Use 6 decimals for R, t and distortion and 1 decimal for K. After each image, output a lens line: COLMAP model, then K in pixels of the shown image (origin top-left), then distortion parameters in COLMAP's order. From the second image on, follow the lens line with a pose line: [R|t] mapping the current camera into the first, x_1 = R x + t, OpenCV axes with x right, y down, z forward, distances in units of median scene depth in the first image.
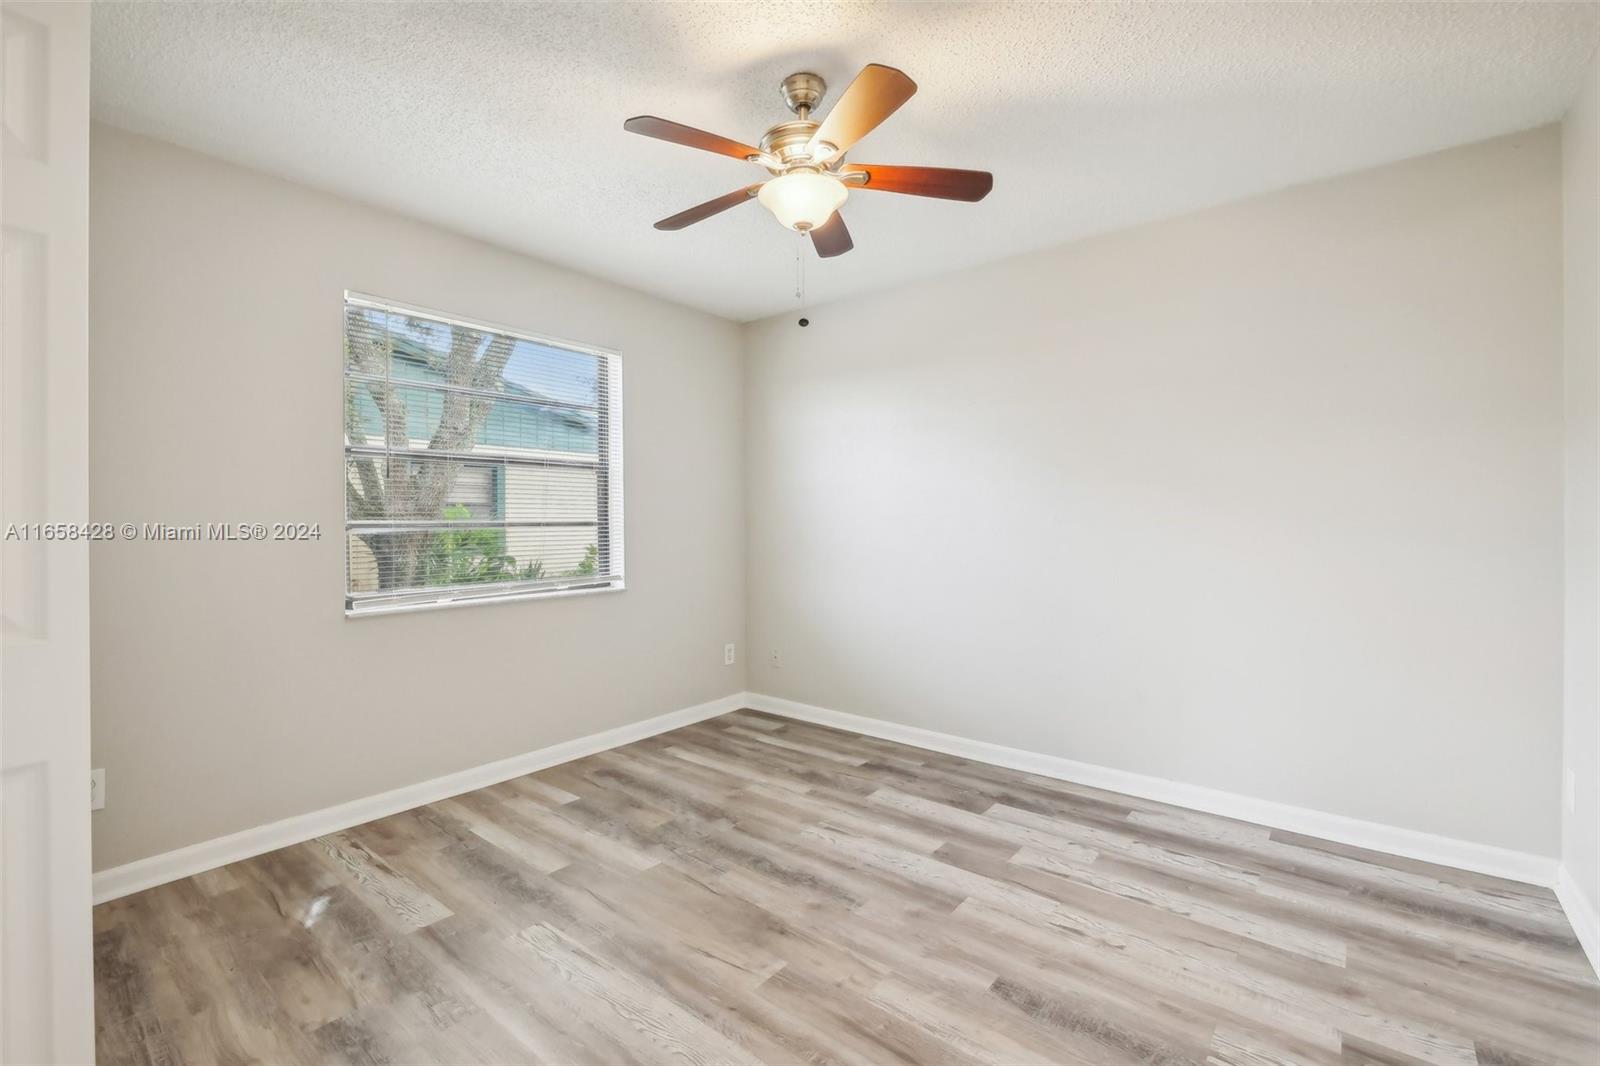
lens RADIAL K [[705.9, 0, 786.1], [0, 705.9, 517.7], [0, 0, 1]] dist [-0.003076, -0.000231]
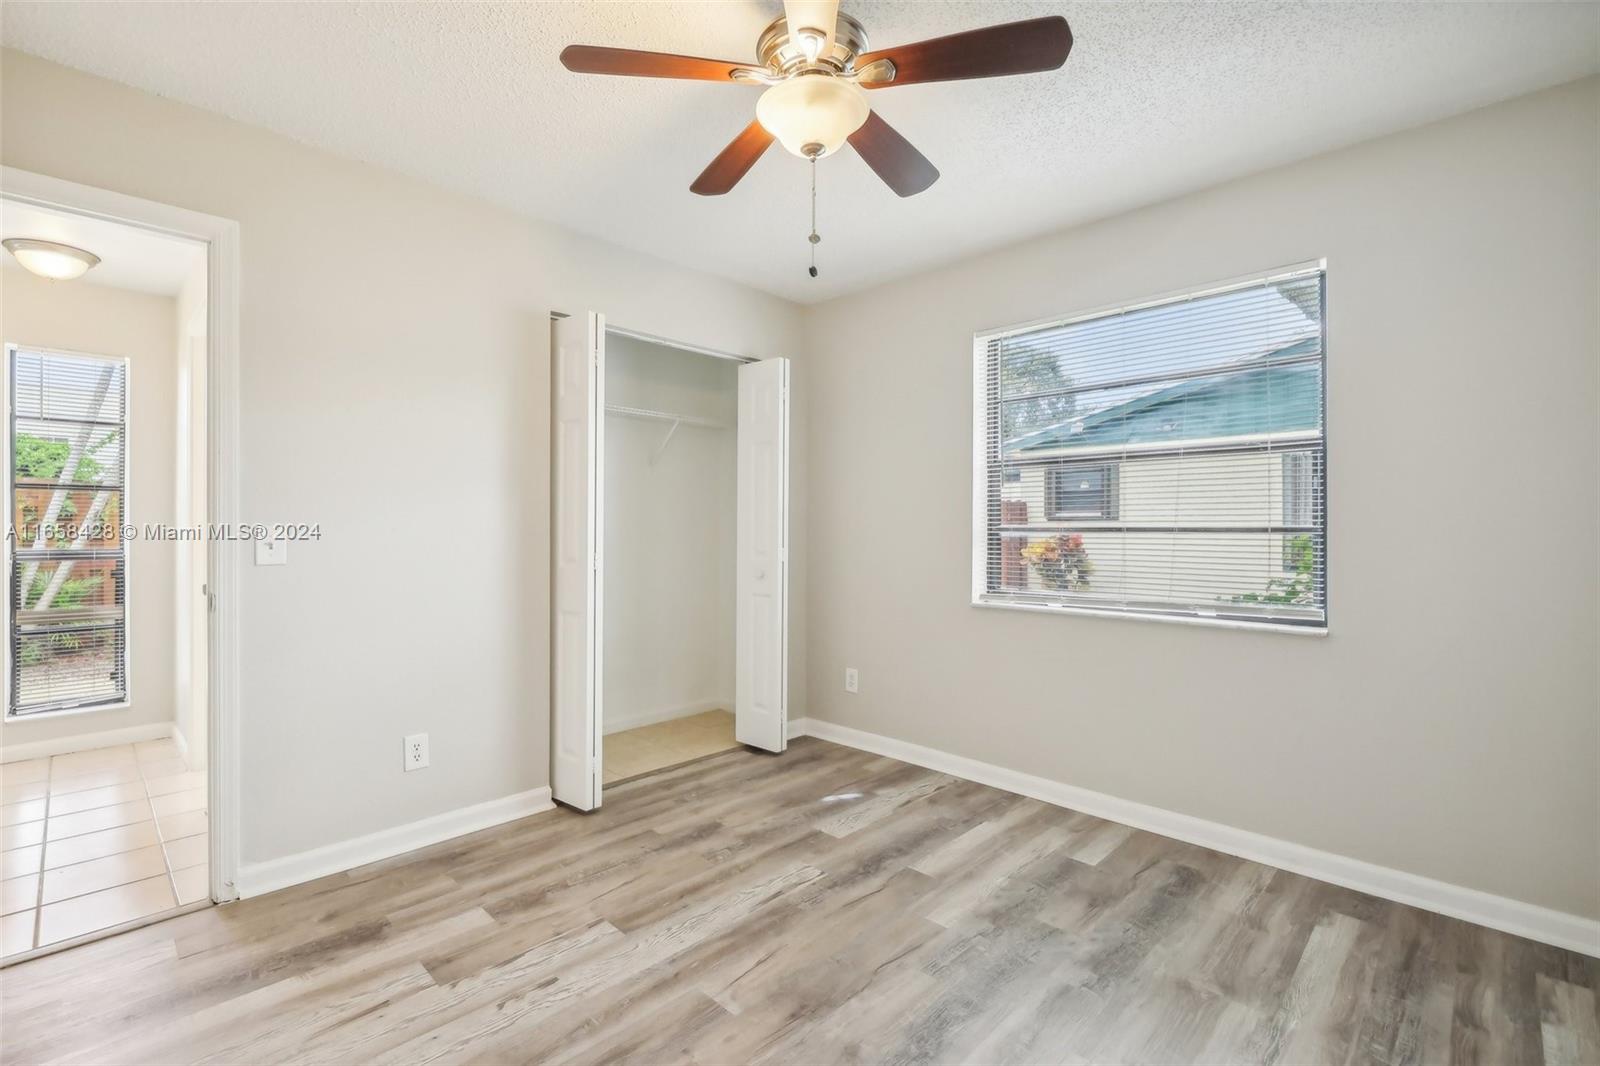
lens RADIAL K [[728.3, 0, 788.8], [0, 728.3, 528.5], [0, 0, 1]] dist [-0.002328, -0.000467]
pose [[-0.109927, 0.002835, -0.993936, 0.802522], [0.002687, 0.999993, 0.002555, 0.006667], [0.993936, -0.002389, -0.109934, 1.025702]]
